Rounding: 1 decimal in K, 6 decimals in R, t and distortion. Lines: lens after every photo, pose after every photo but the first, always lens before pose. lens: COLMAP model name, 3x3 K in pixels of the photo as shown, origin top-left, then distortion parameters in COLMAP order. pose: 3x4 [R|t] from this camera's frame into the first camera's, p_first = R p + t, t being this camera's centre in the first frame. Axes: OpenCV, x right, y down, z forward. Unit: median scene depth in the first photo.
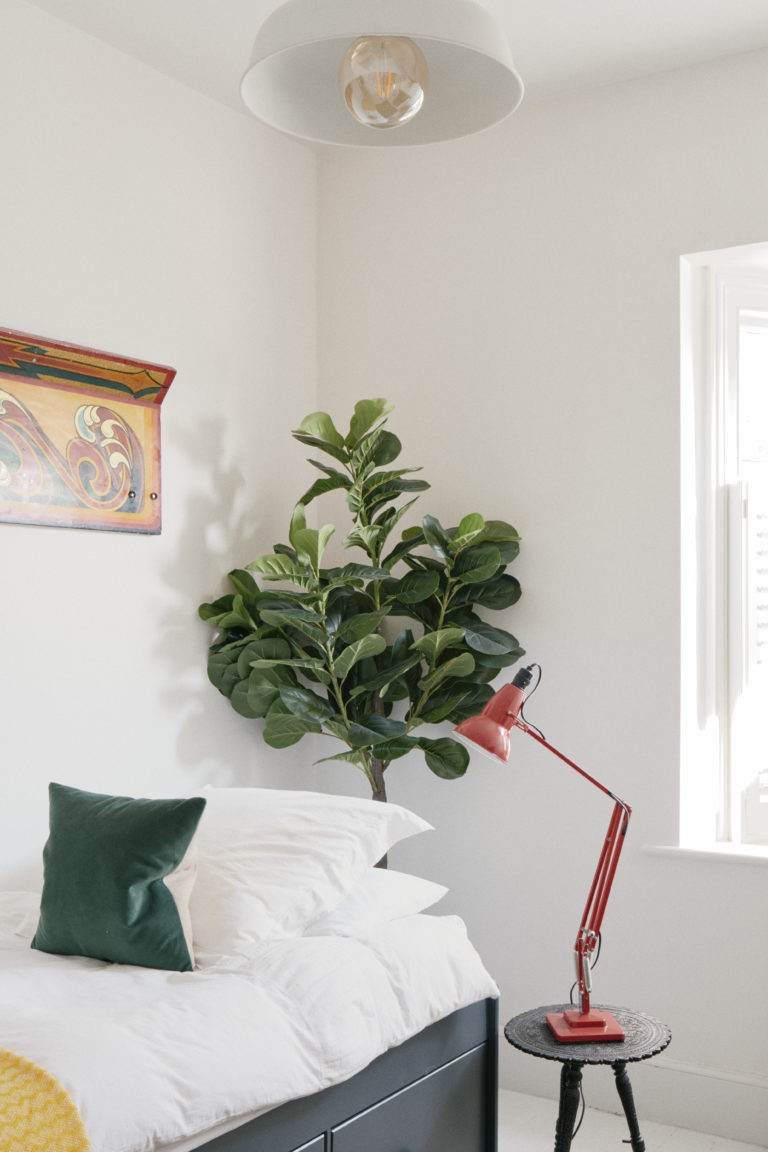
lens RADIAL K [[1307.1, 0, 382.2], [0, 1307.1, 611.7], [0, 0, 1]] dist [0.065067, 0.010028]
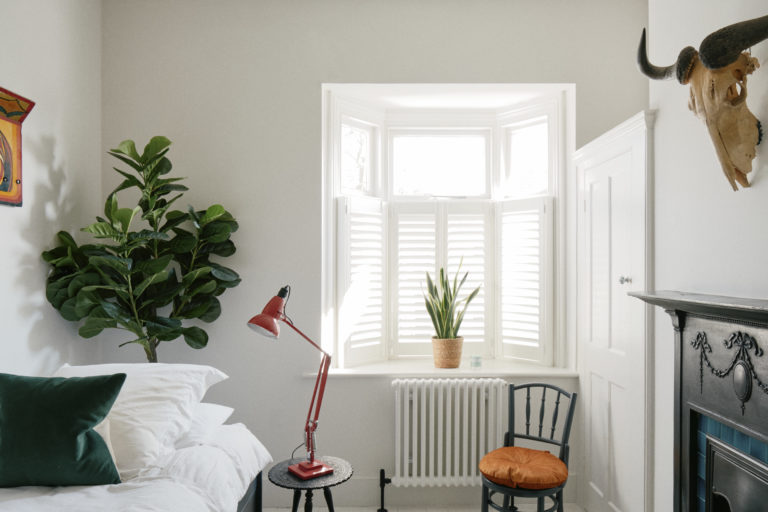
lens RADIAL K [[594.8, 0, 386.2], [0, 594.8, 272.0], [0, 0, 1]] dist [0.001191, 0.004096]
pose [[0.837442, -0.004387, 0.546509, -0.190210], [-0.005982, 0.999834, 0.017191, 0.004065], [-0.546494, -0.017666, 0.837277, 0.163069]]
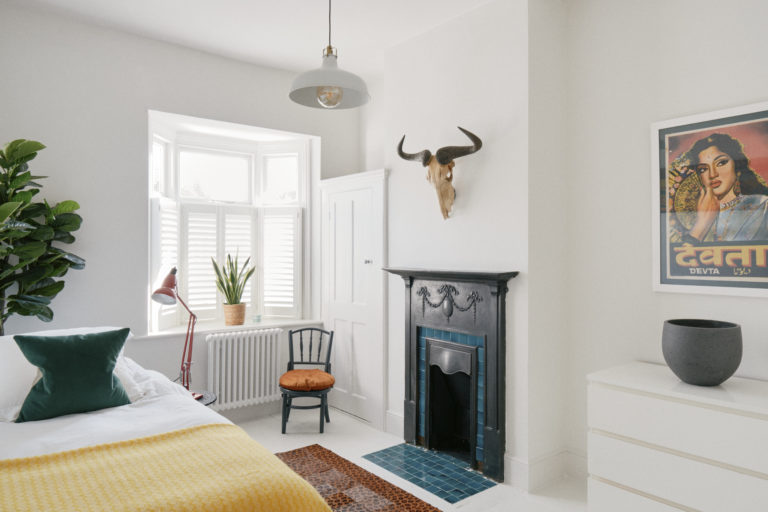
lens RADIAL K [[561.5, 0, 351.9], [0, 561.5, 255.7], [0, 0, 1]] dist [-0.002512, -0.002852]
pose [[0.356821, -0.001954, 0.934171, -0.651688], [-0.016952, 0.999820, 0.008566, 0.002319], [-0.934019, -0.018892, 0.356723, 0.211901]]
